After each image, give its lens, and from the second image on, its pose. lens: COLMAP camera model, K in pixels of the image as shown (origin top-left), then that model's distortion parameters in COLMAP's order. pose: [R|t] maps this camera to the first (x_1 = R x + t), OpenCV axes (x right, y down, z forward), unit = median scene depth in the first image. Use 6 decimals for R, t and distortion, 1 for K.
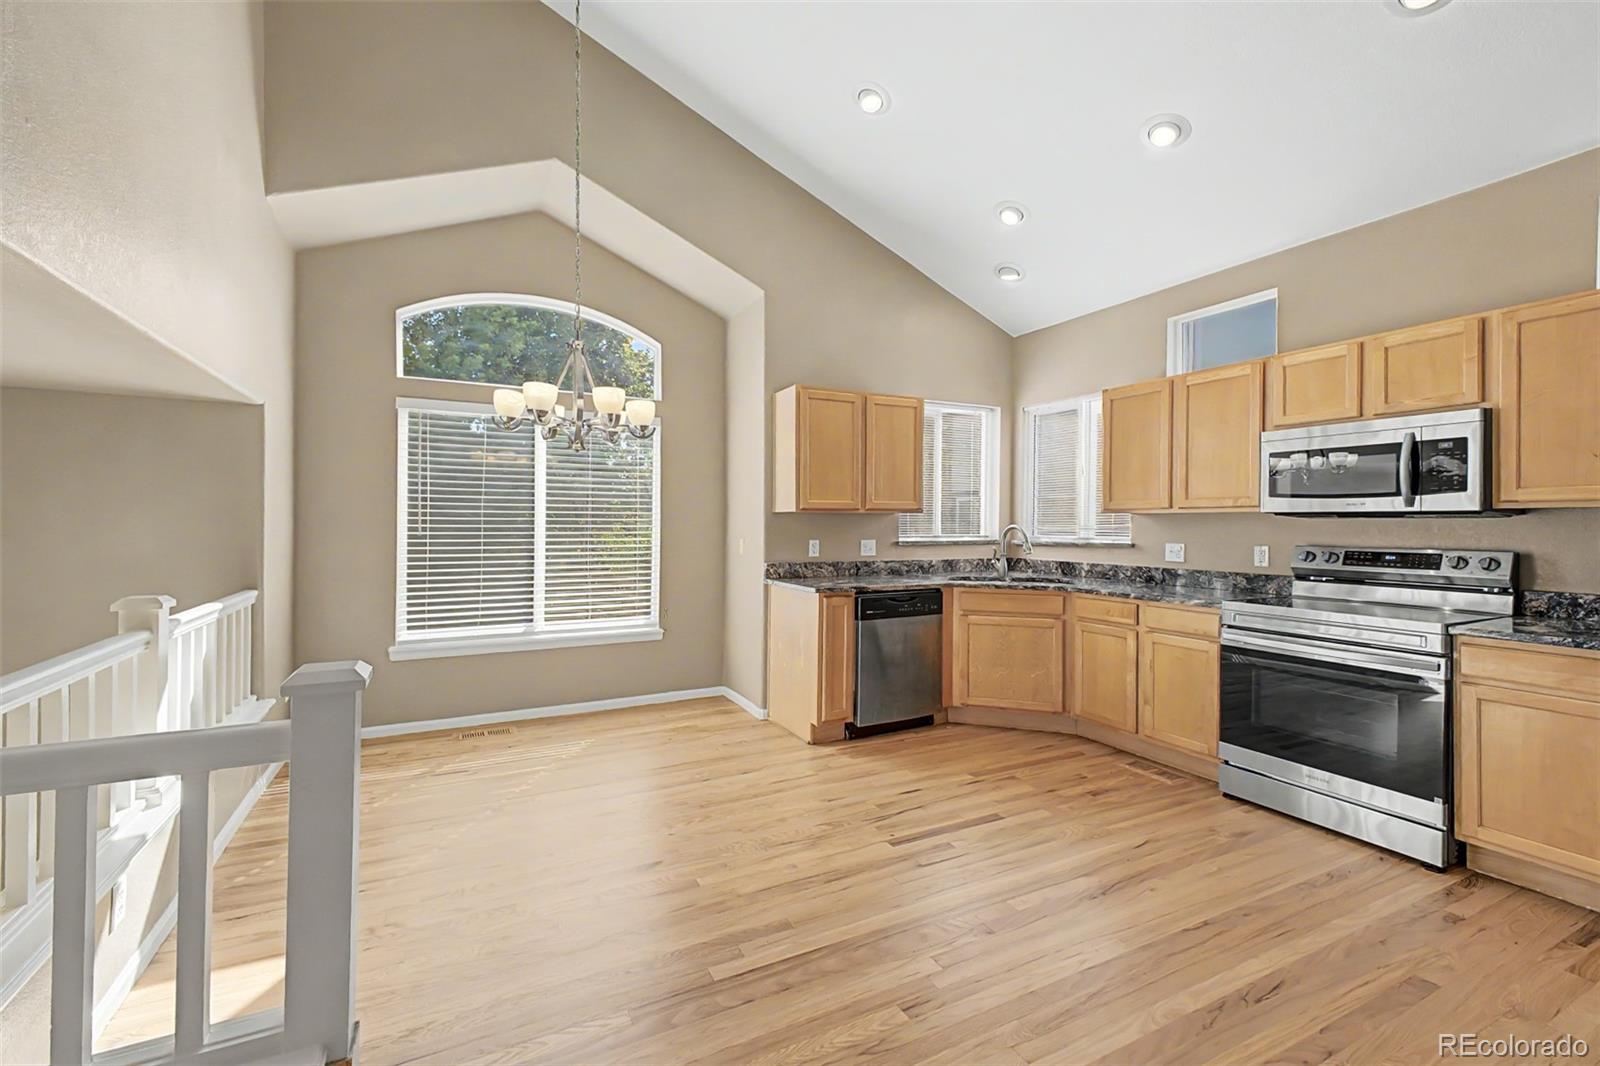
lens RADIAL K [[573.5, 0, 775.2], [0, 573.5, 526.4], [0, 0, 1]] dist [0.000359, -0.000020]
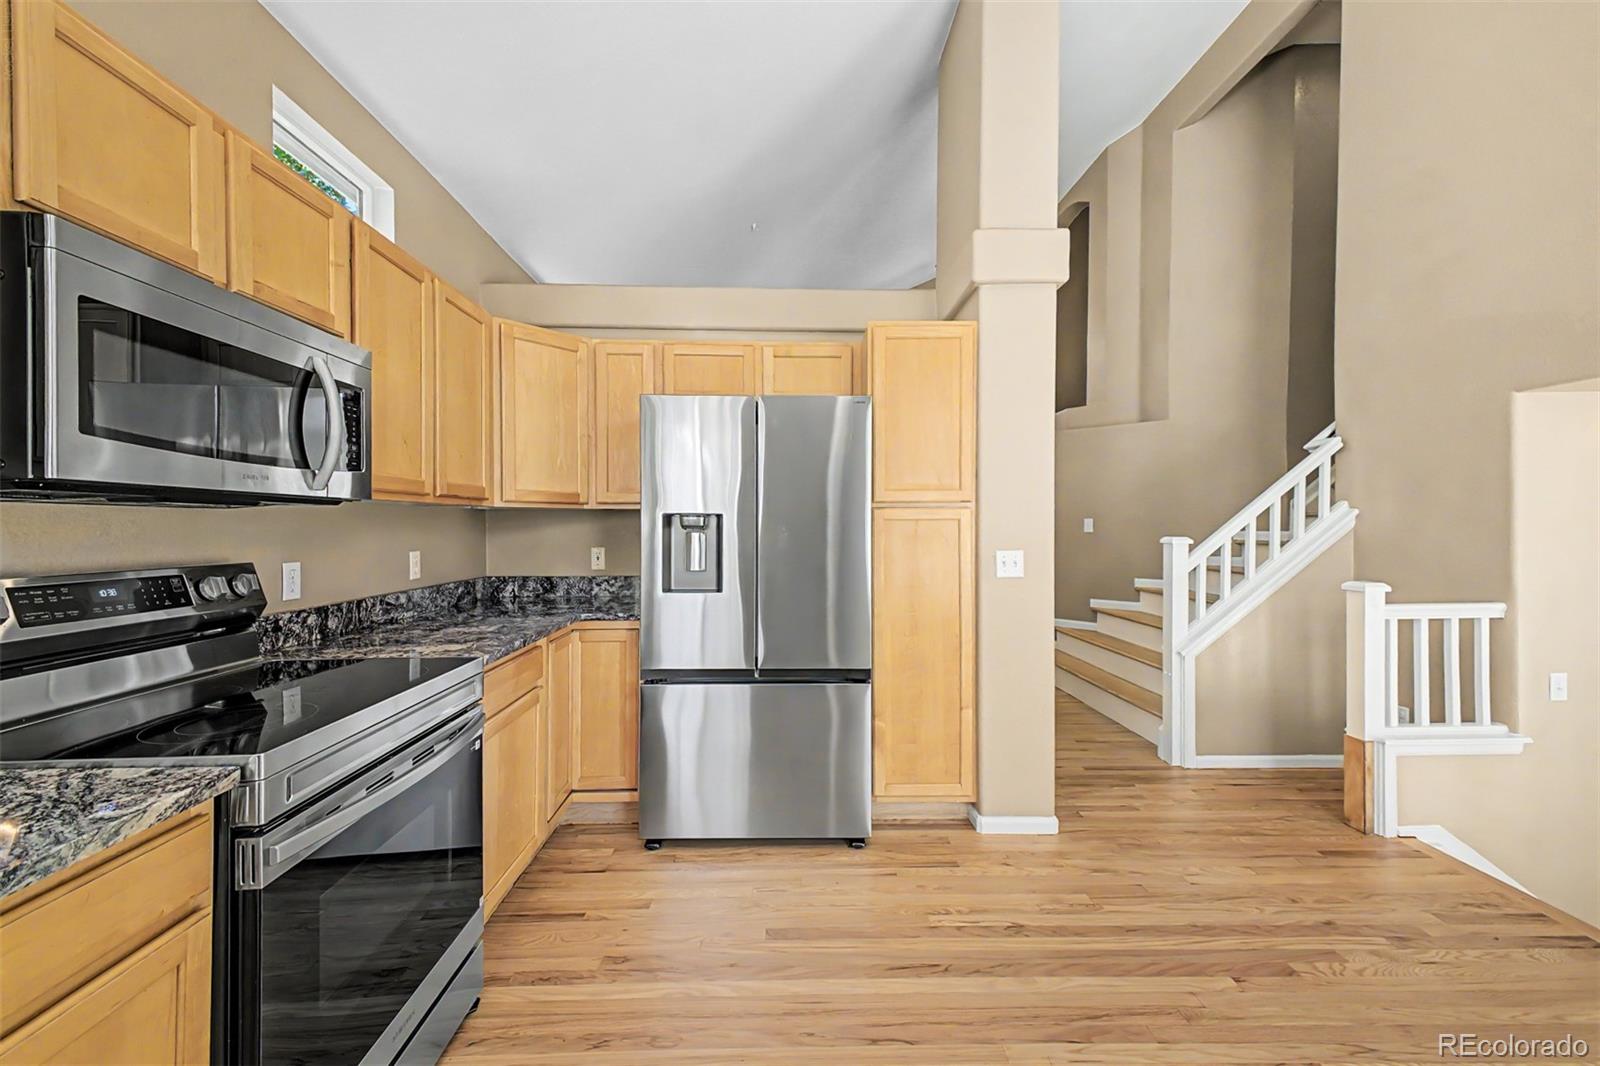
lens RADIAL K [[668.5, 0, 820.8], [0, 668.5, 529.5], [0, 0, 1]] dist [0.014123, -0.000434]
pose [[-0.933106, -0.008051, 0.359511, 0.302188], [-0.005874, 0.999957, 0.007148, -0.002866], [-0.359554, 0.004558, -0.933113, 1.139622]]
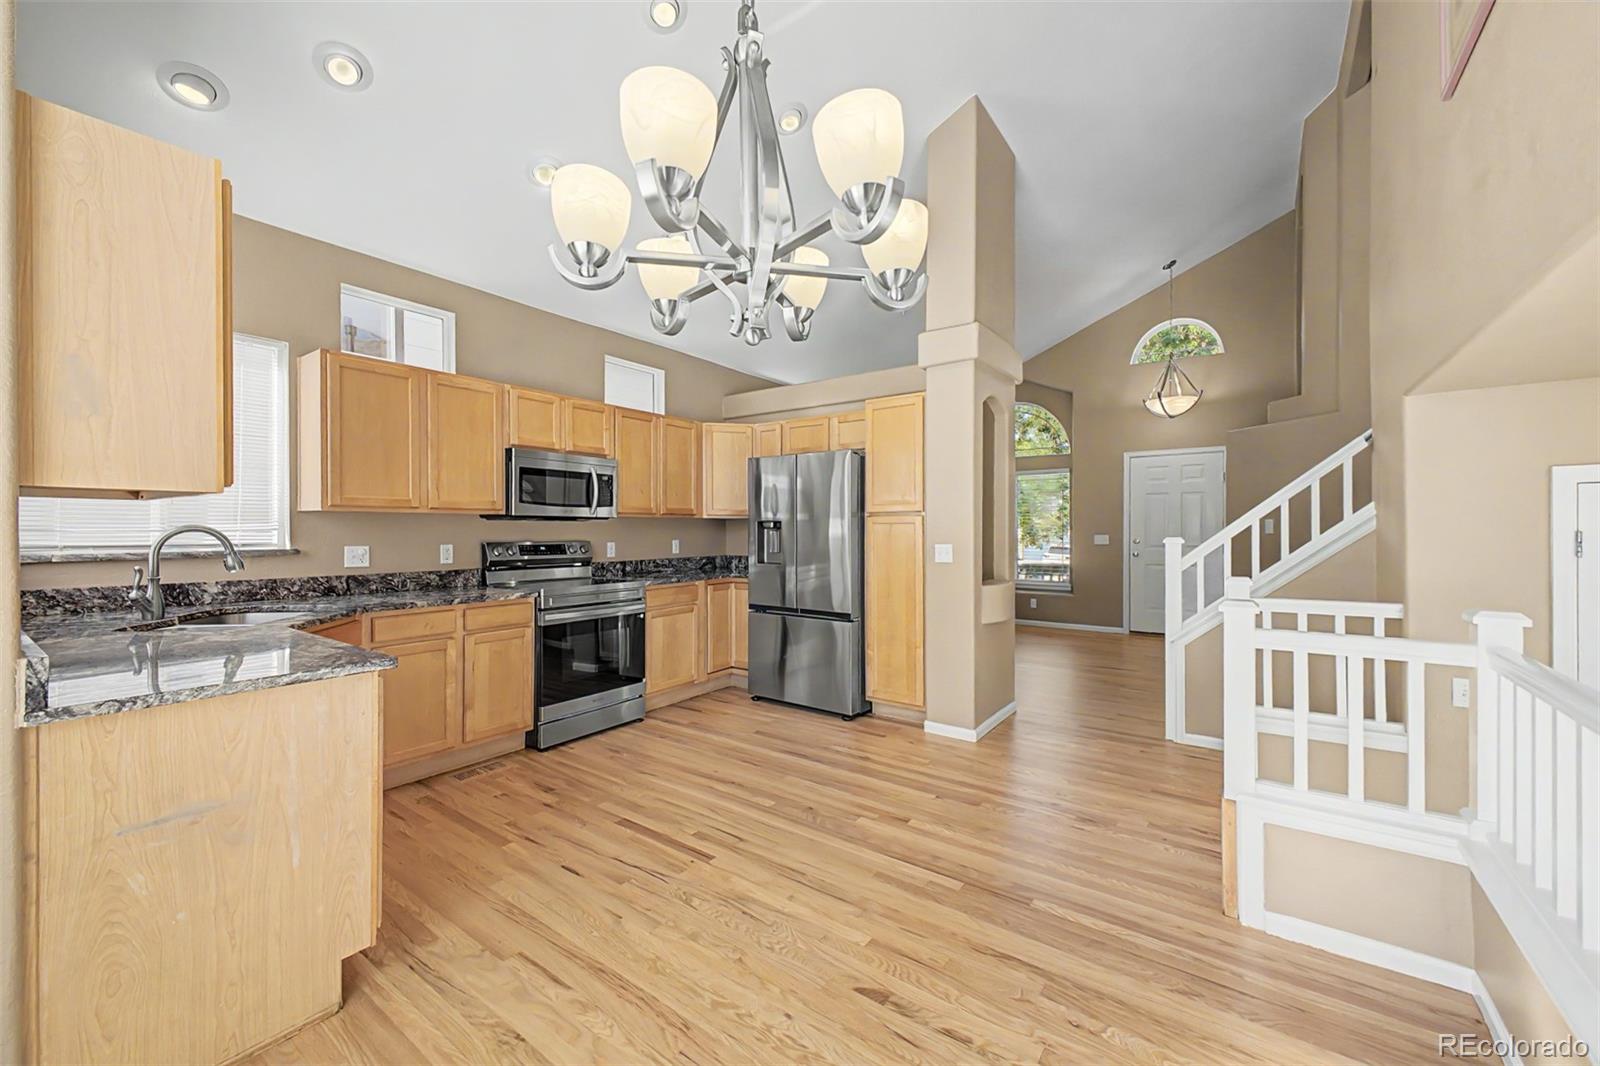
lens RADIAL K [[726.5, 0, 800.0], [0, 726.5, 533.0], [0, 0, 1]] dist [-0.000123, -0.000109]
pose [[-0.474777, -0.011963, 0.880025, -0.740397], [-0.004100, 0.999927, 0.011381, -0.007125], [-0.880097, 0.001795, -0.474791, 1.144368]]
